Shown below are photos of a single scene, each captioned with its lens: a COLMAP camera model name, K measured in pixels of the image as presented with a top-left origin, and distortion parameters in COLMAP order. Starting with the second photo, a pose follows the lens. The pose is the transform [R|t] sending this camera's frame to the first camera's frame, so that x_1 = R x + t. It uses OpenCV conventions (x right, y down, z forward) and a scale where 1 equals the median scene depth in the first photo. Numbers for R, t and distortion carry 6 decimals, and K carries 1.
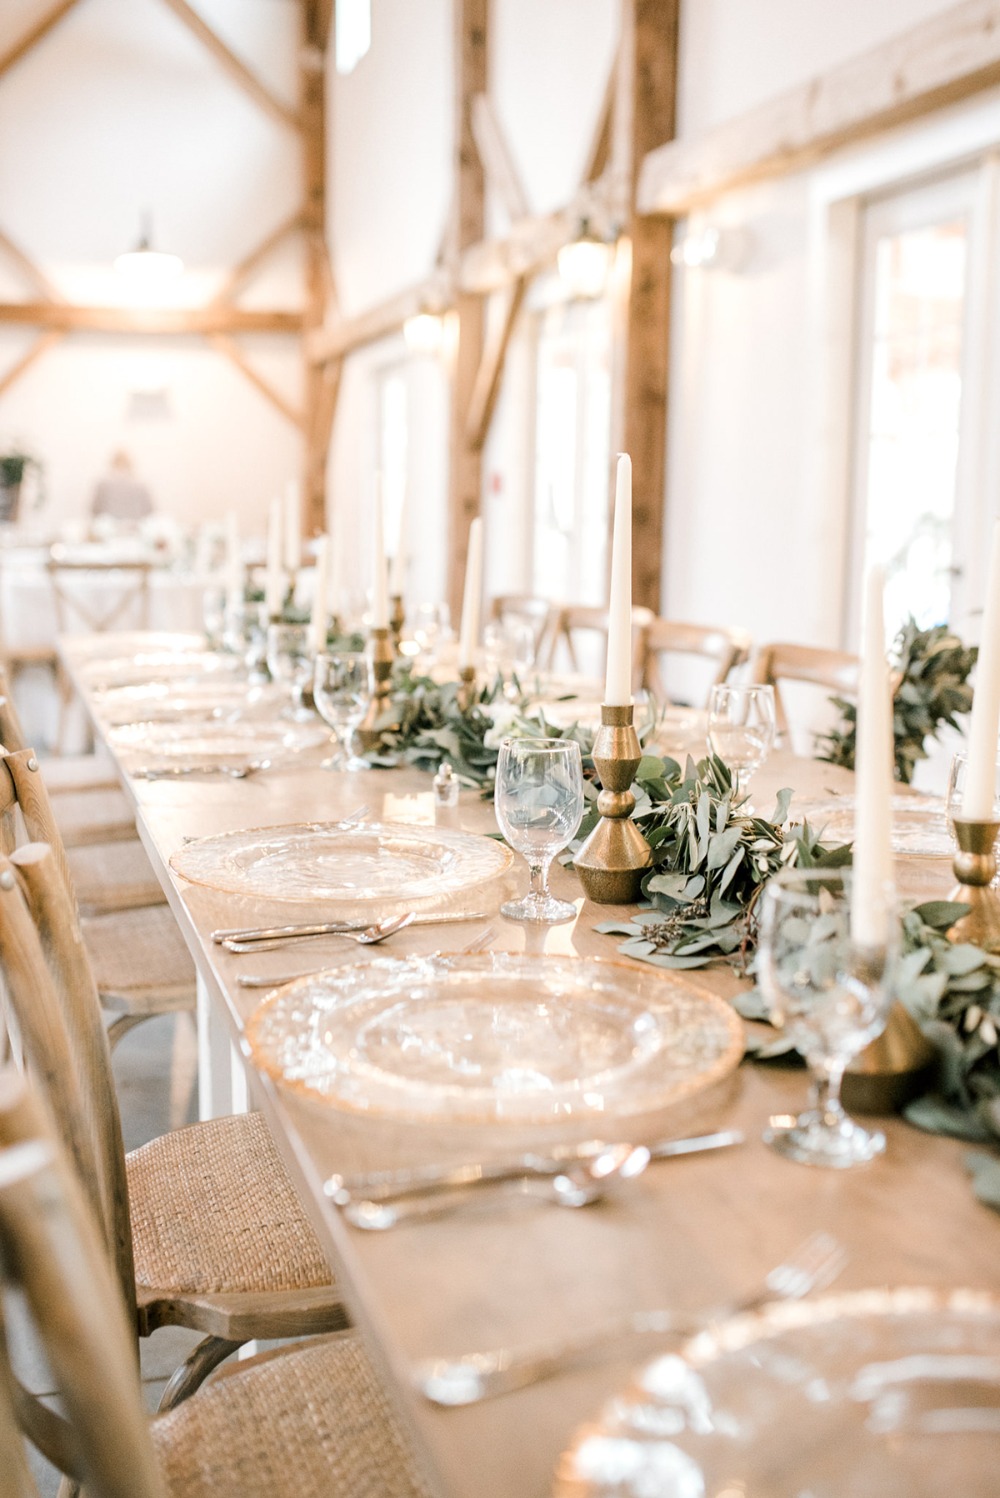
lens RADIAL K [[1495.9, 0, 500.0], [0, 1495.9, 749.0], [0, 0, 1]] dist [0.001196, -0.001528]
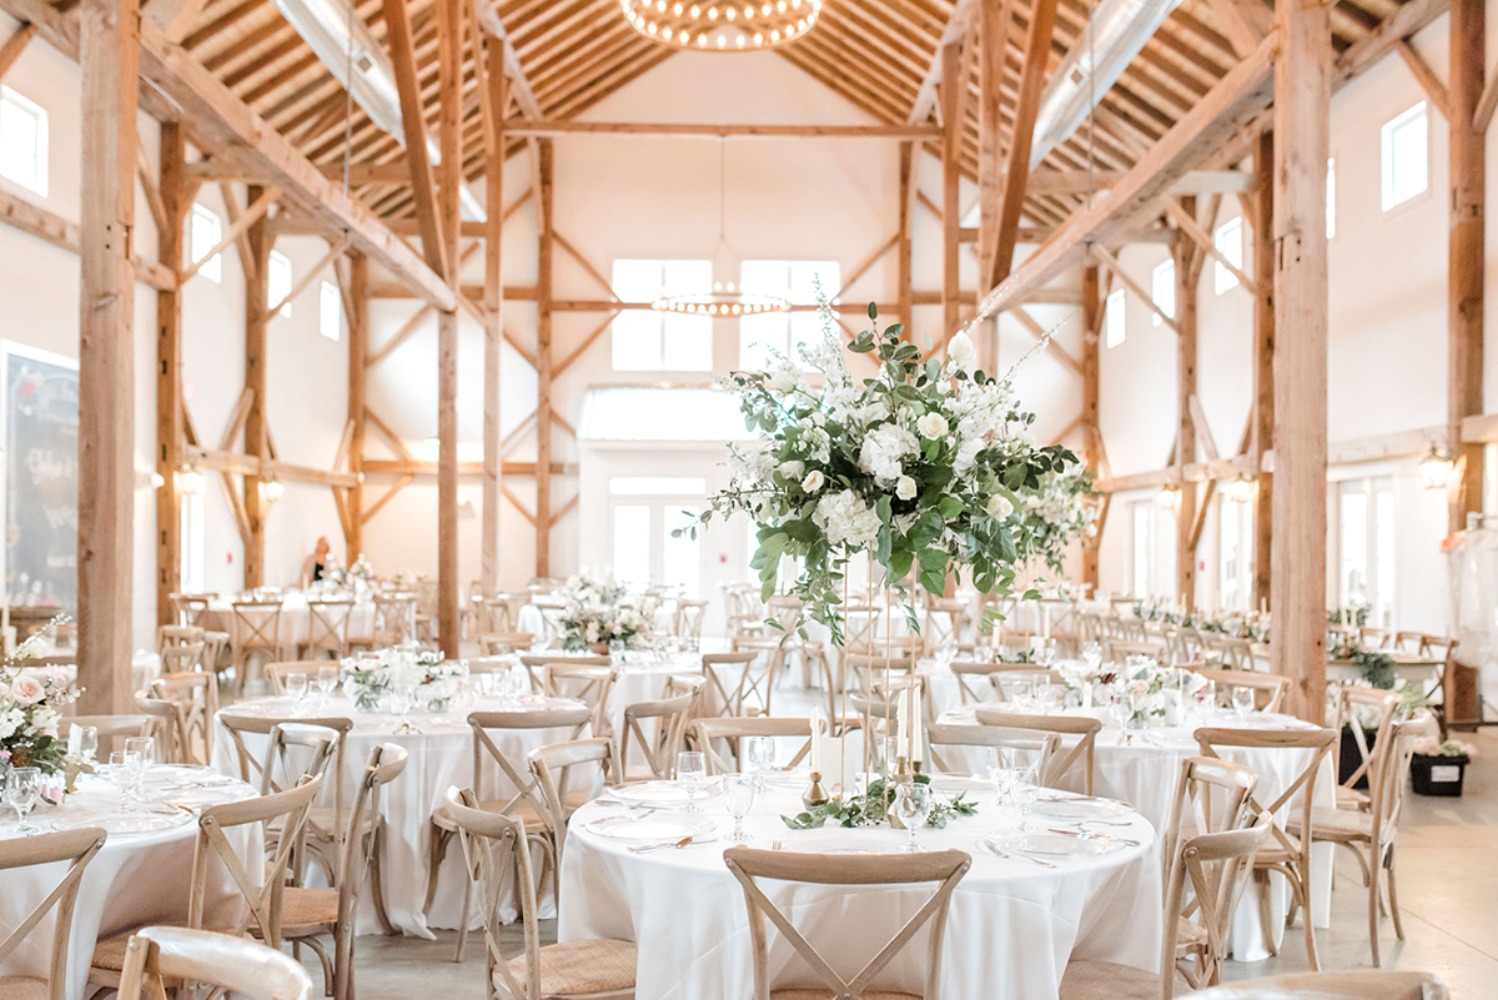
lens RADIAL K [[1483.2, 0, 749.0], [0, 1483.2, 500.0], [0, 0, 1]] dist [0.001537, 0.001489]
pose [[0.962699, -0.008514, -0.270439, -0.052611], [-0.044287, 0.981067, -0.188538, 0.171743], [0.266925, 0.193482, 0.944095, -1.276799]]
